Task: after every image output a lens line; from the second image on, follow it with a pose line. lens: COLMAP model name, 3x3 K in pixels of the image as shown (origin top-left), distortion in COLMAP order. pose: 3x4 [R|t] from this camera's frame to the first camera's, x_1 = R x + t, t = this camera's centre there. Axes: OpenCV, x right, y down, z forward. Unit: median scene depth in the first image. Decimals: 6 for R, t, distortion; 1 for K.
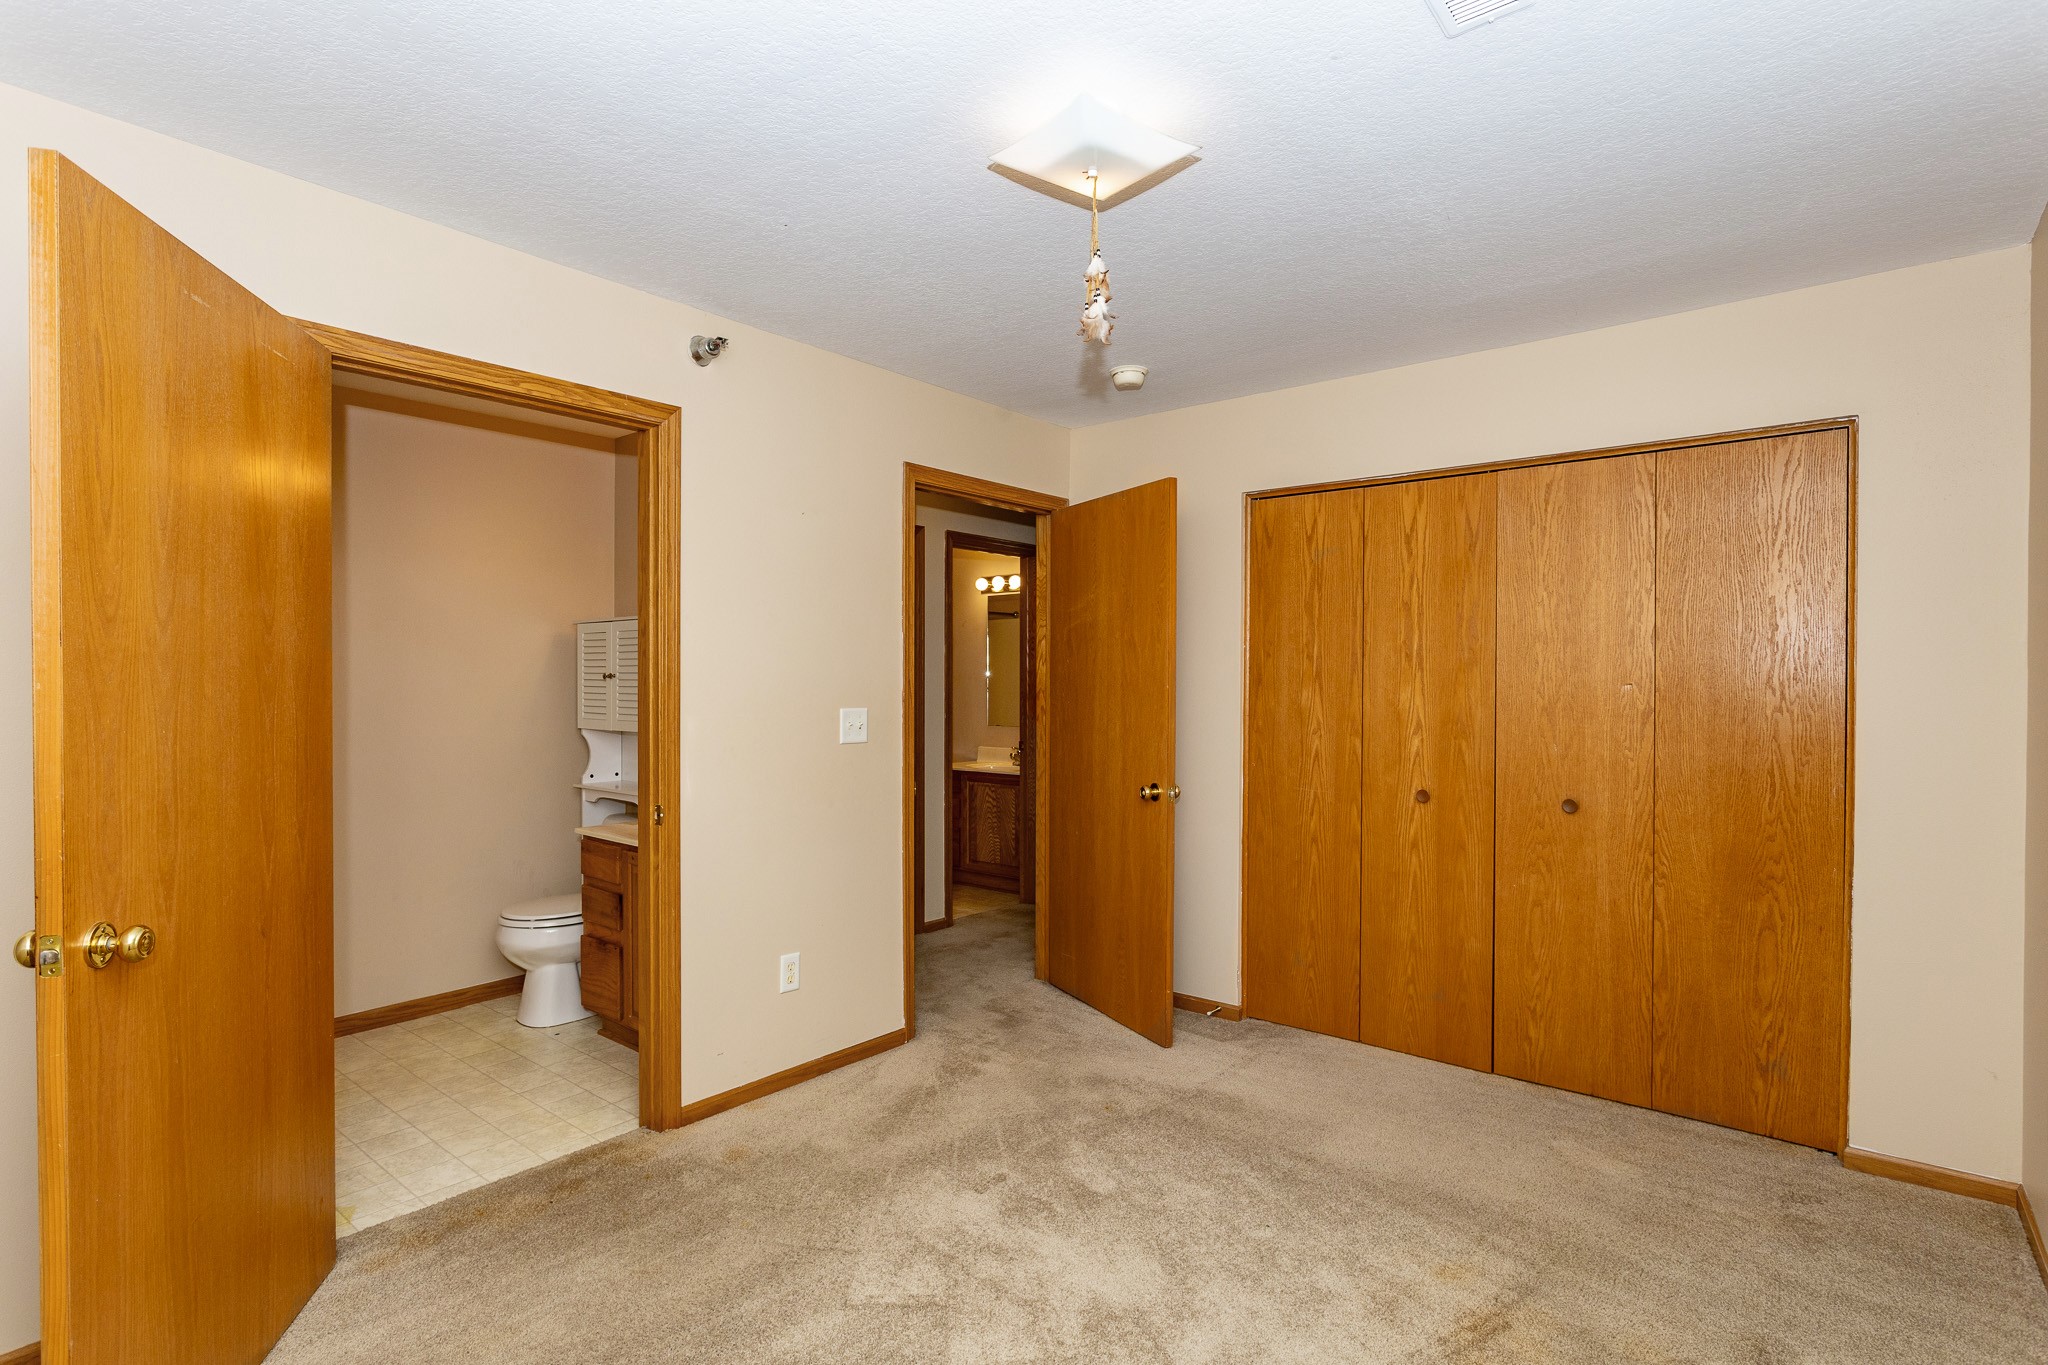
lens RADIAL K [[1004.8, 0, 1025.0], [0, 1004.8, 686.8], [0, 0, 1]] dist [-0.010829, 0.004052]
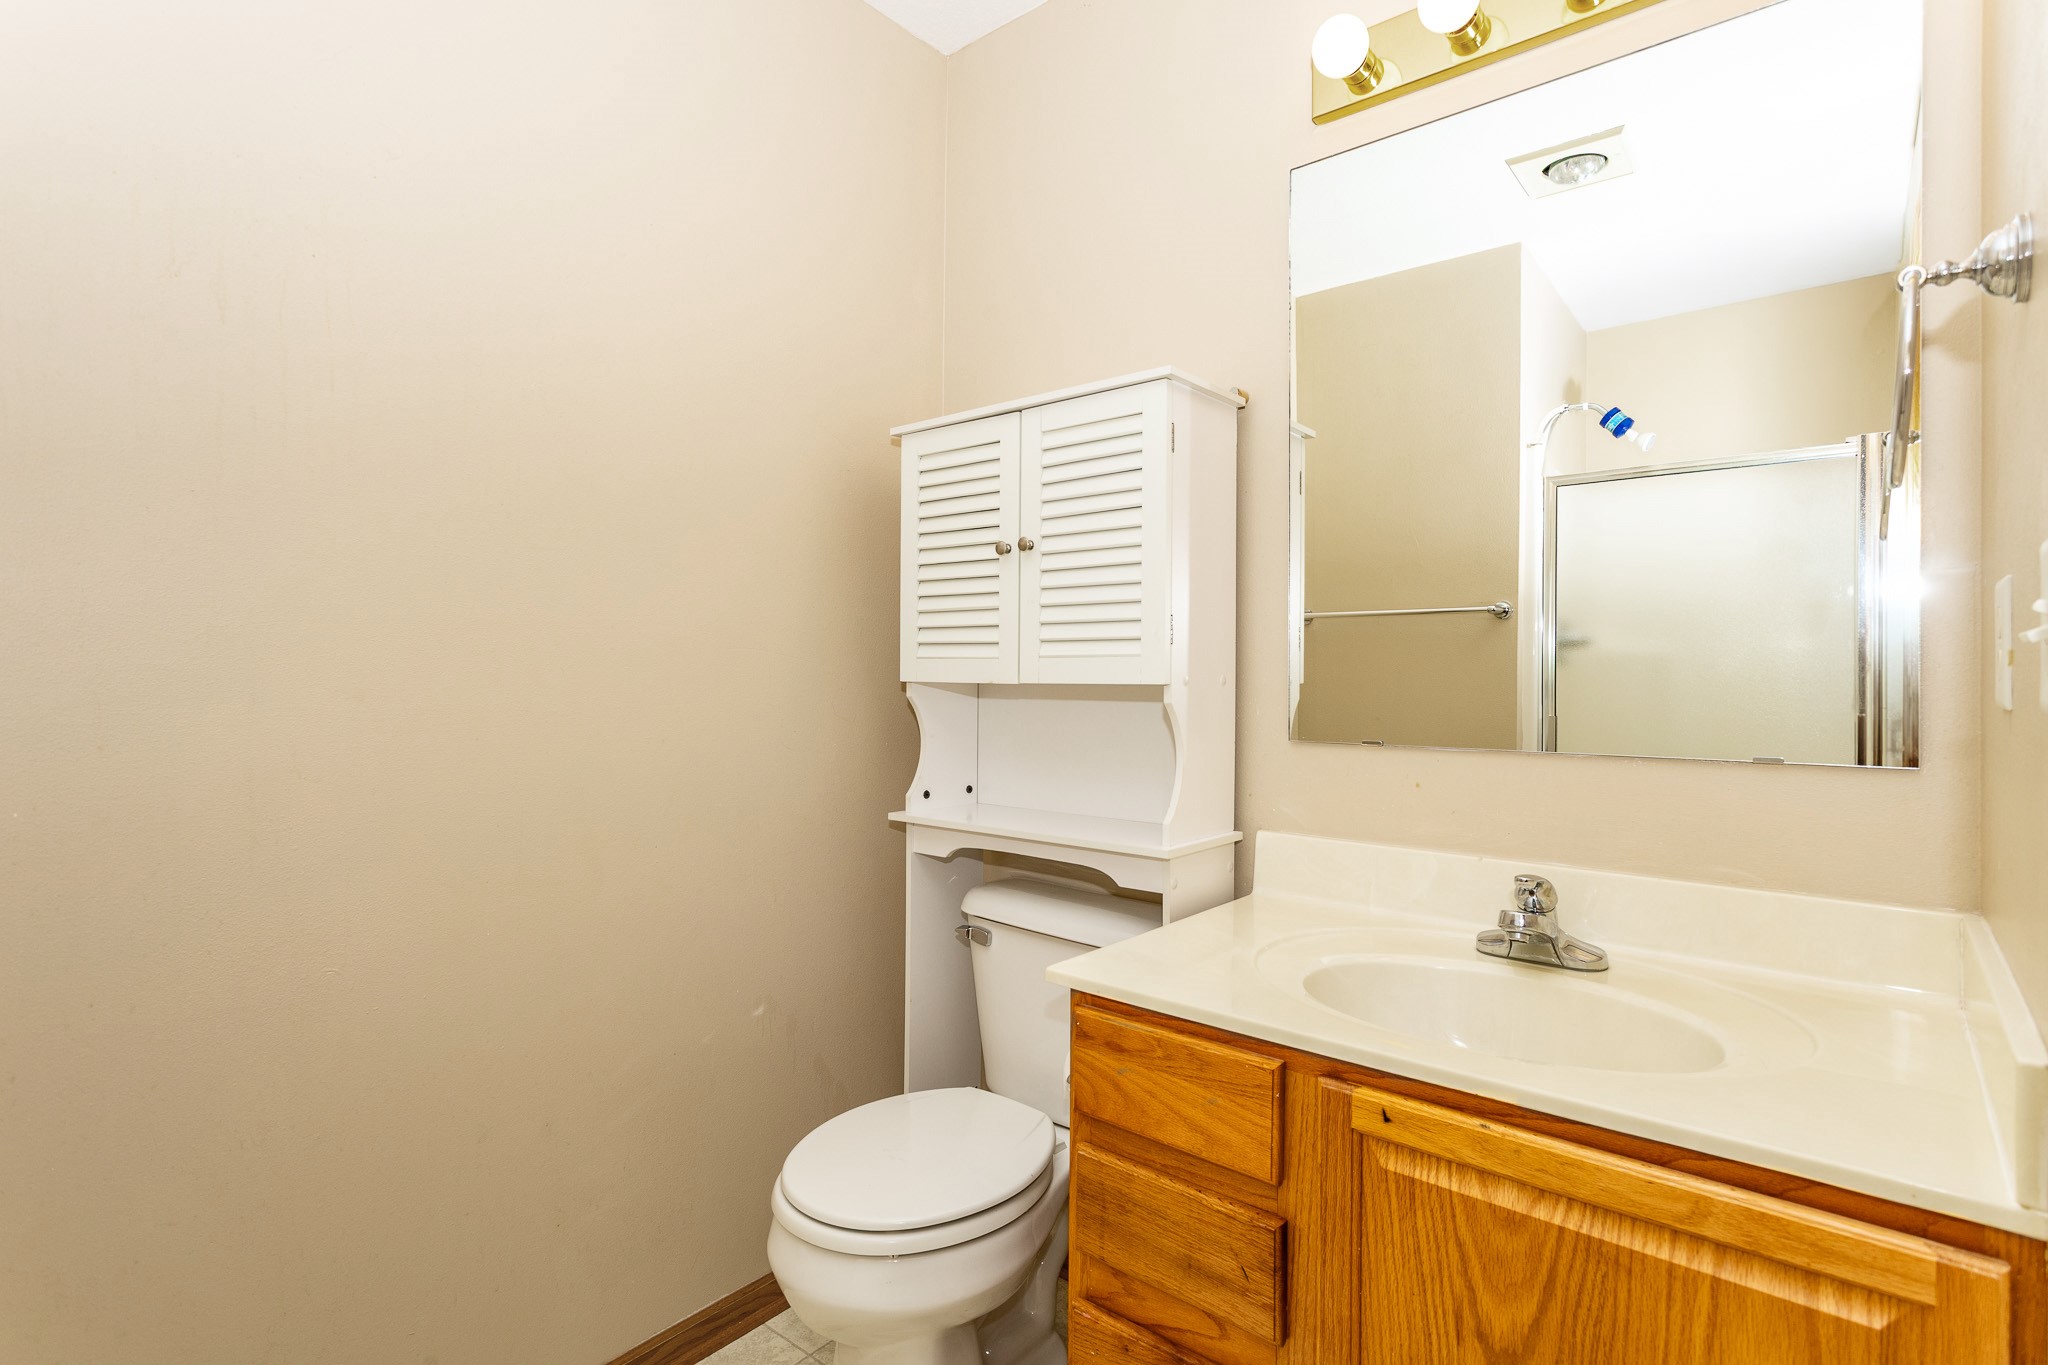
lens RADIAL K [[1004.8, 0, 1022.9], [0, 1004.8, 676.4], [0, 0, 1]] dist [-0.010829, 0.004052]
pose [[0.999953, 0.009060, -0.003363, -0.393594], [-0.009083, 0.999936, -0.006720, 0.041352], [0.003302, 0.006750, 0.999972, 0.578185]]
